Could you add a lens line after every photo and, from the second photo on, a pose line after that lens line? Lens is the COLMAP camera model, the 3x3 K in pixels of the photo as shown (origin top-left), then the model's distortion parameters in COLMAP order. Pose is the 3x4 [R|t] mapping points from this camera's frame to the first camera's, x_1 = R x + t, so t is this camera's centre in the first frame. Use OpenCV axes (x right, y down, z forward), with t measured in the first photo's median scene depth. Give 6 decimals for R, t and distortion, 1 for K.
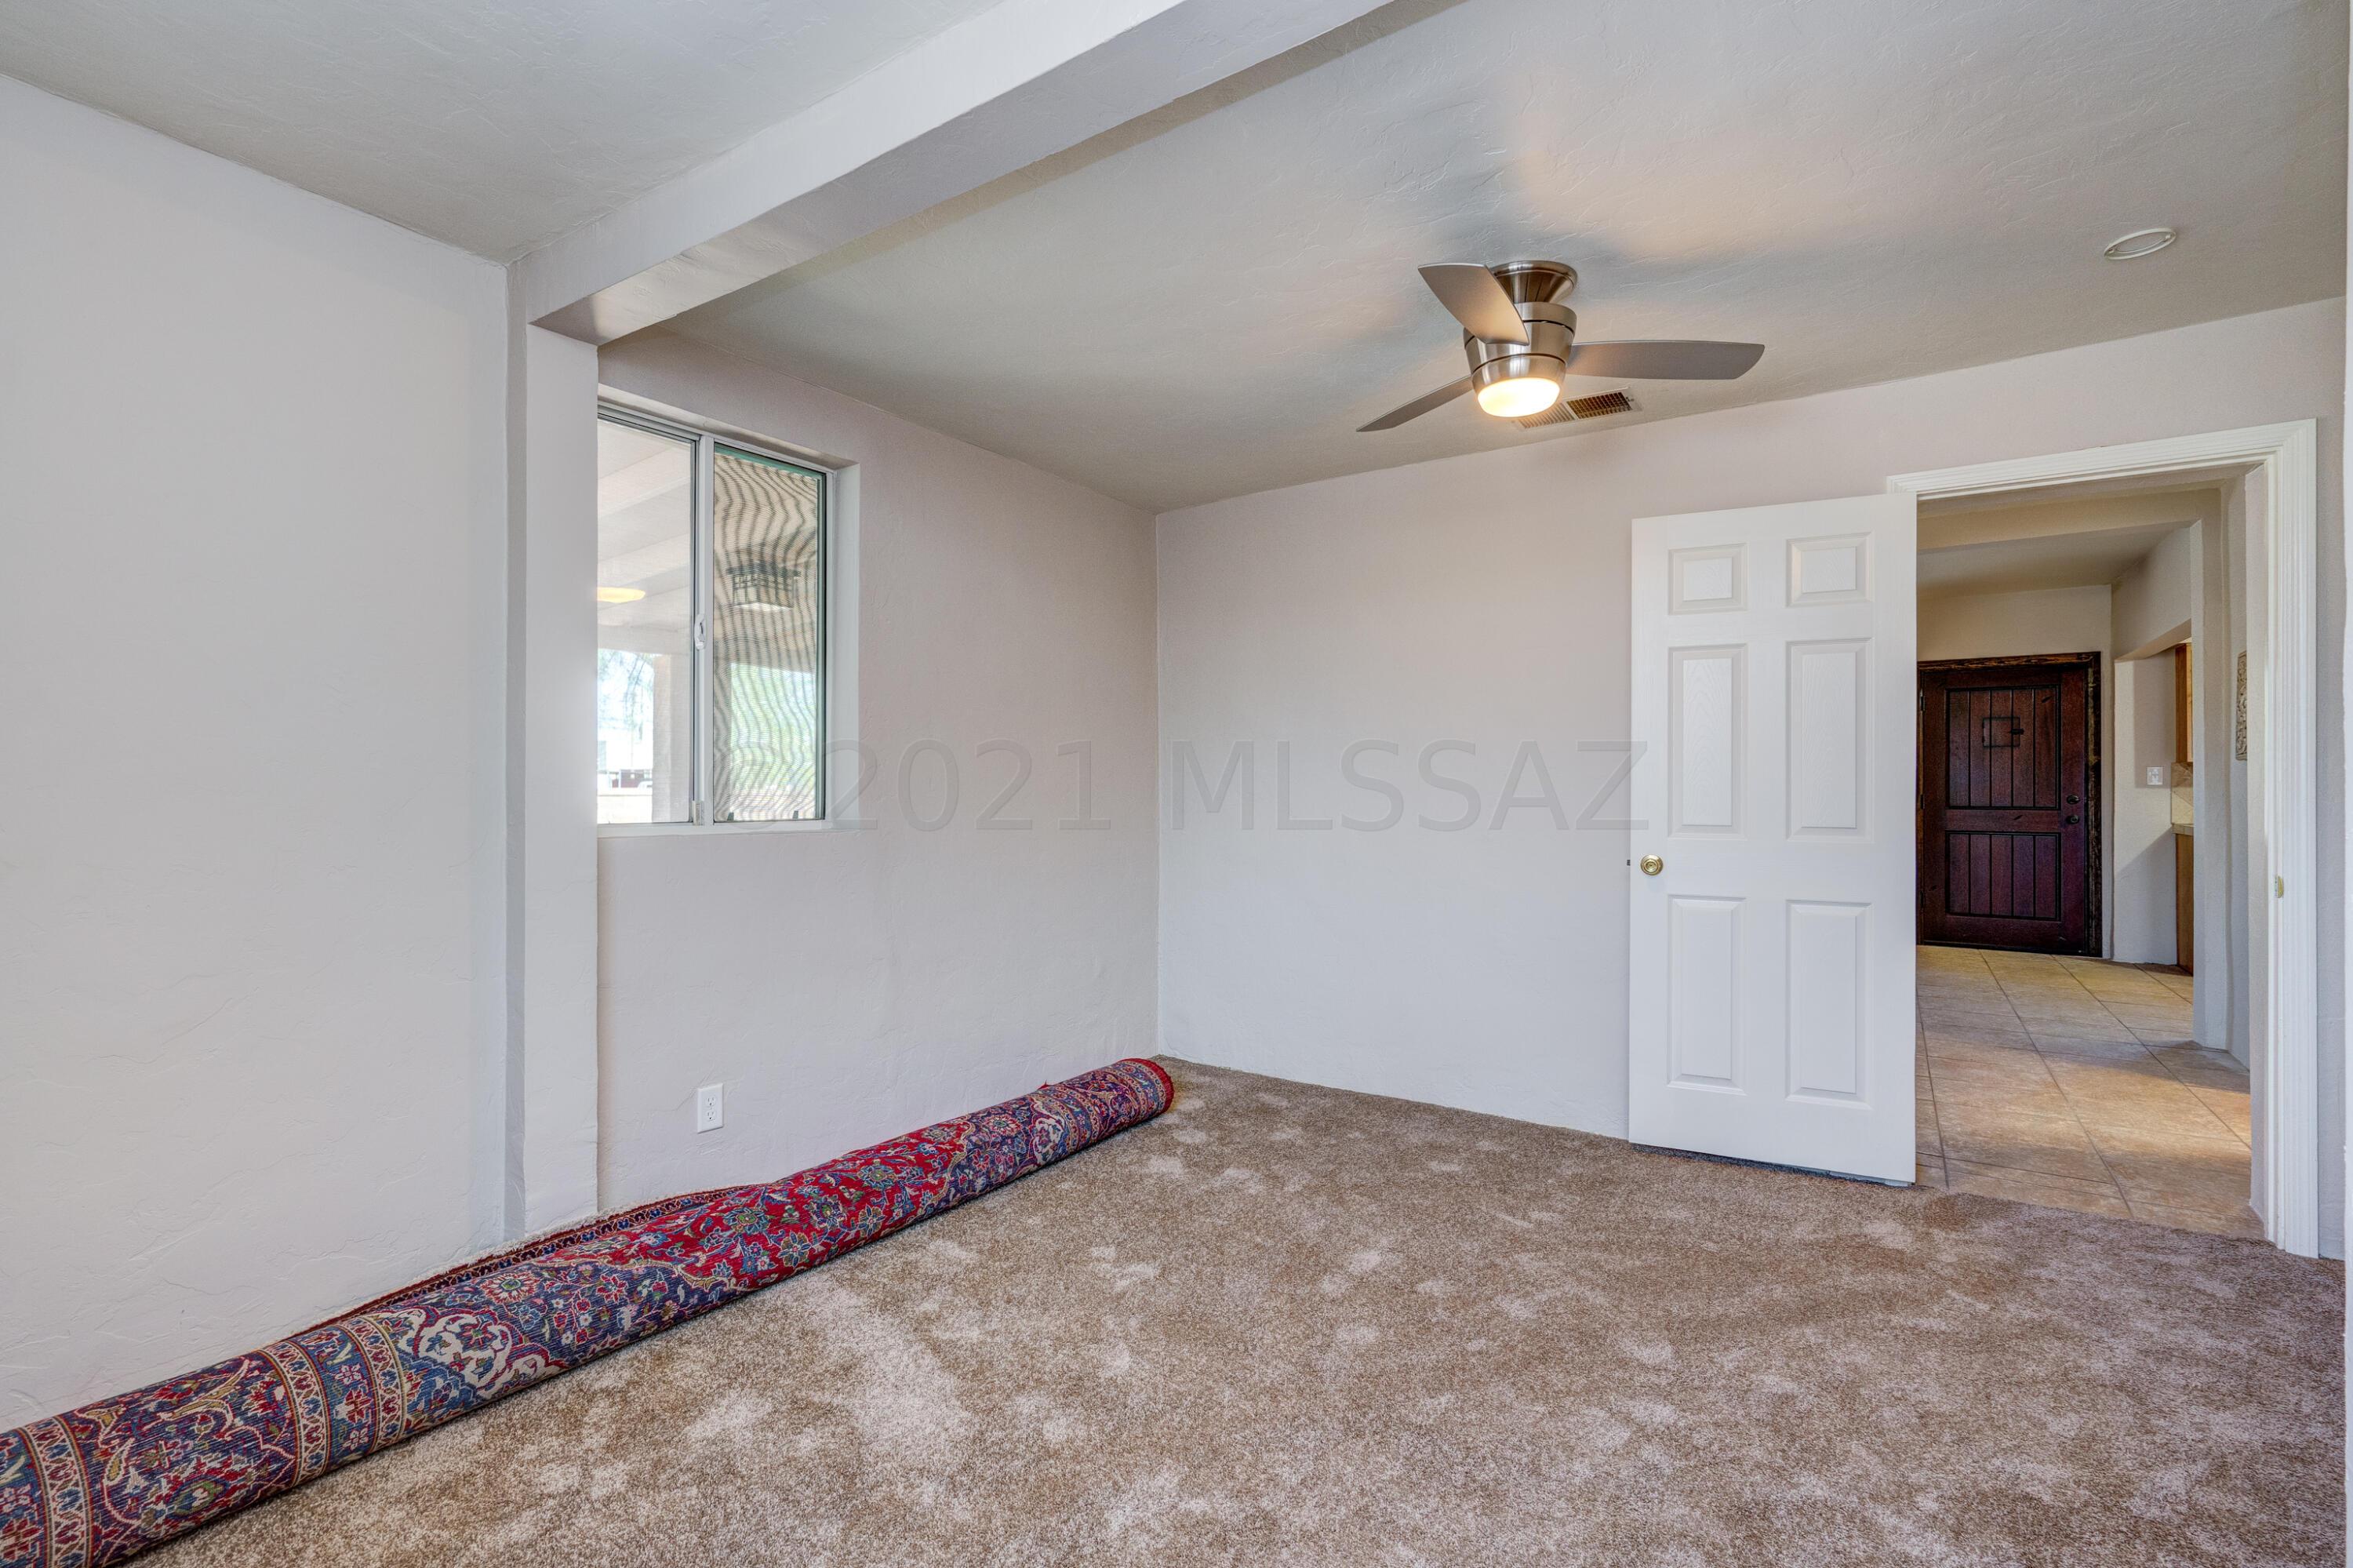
lens RADIAL K [[1101.6, 0, 1171.9], [0, 1101.6, 783.4], [0, 0, 1]] dist [-0.004685, 0.002596]
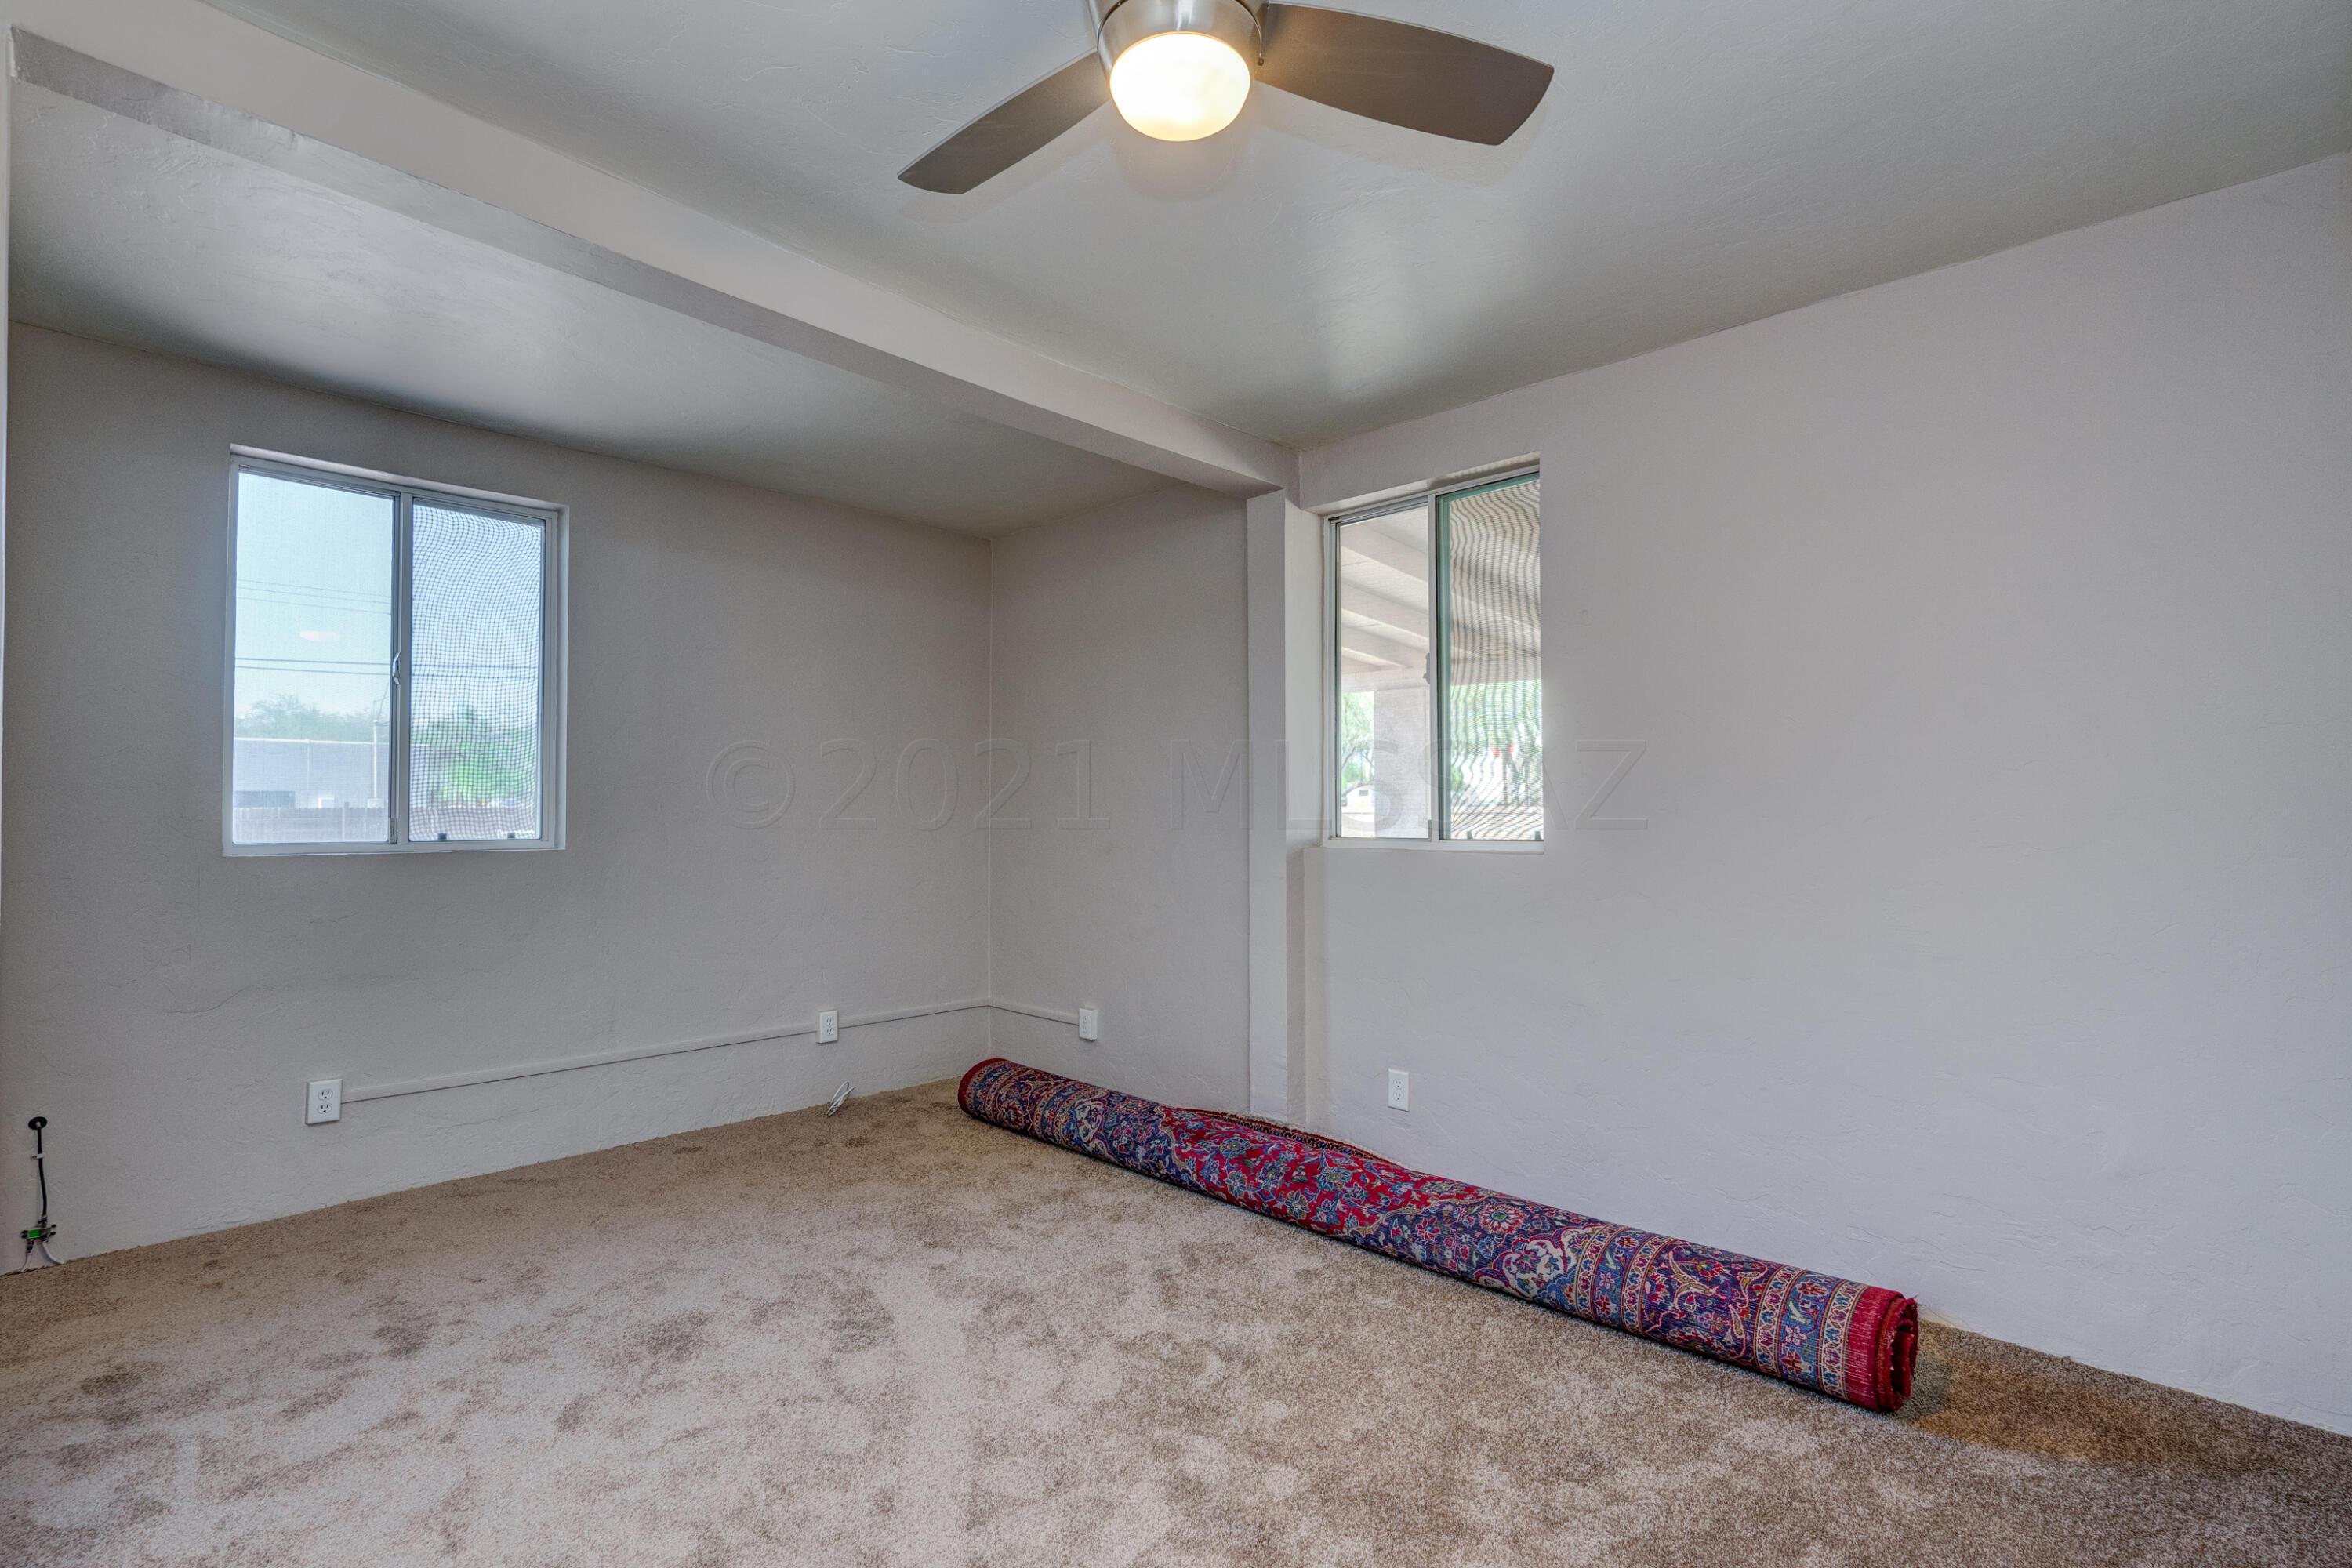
lens RADIAL K [[1101.1, 0, 1177.6], [0, 1101.1, 803.9], [0, 0, 1]] dist [-0.004685, 0.002596]
pose [[-0.184956, -0.018320, -0.982576, 0.781544], [0.002784, 0.999812, -0.019166, 0.023027], [0.982743, -0.006280, -0.184870, 1.041098]]
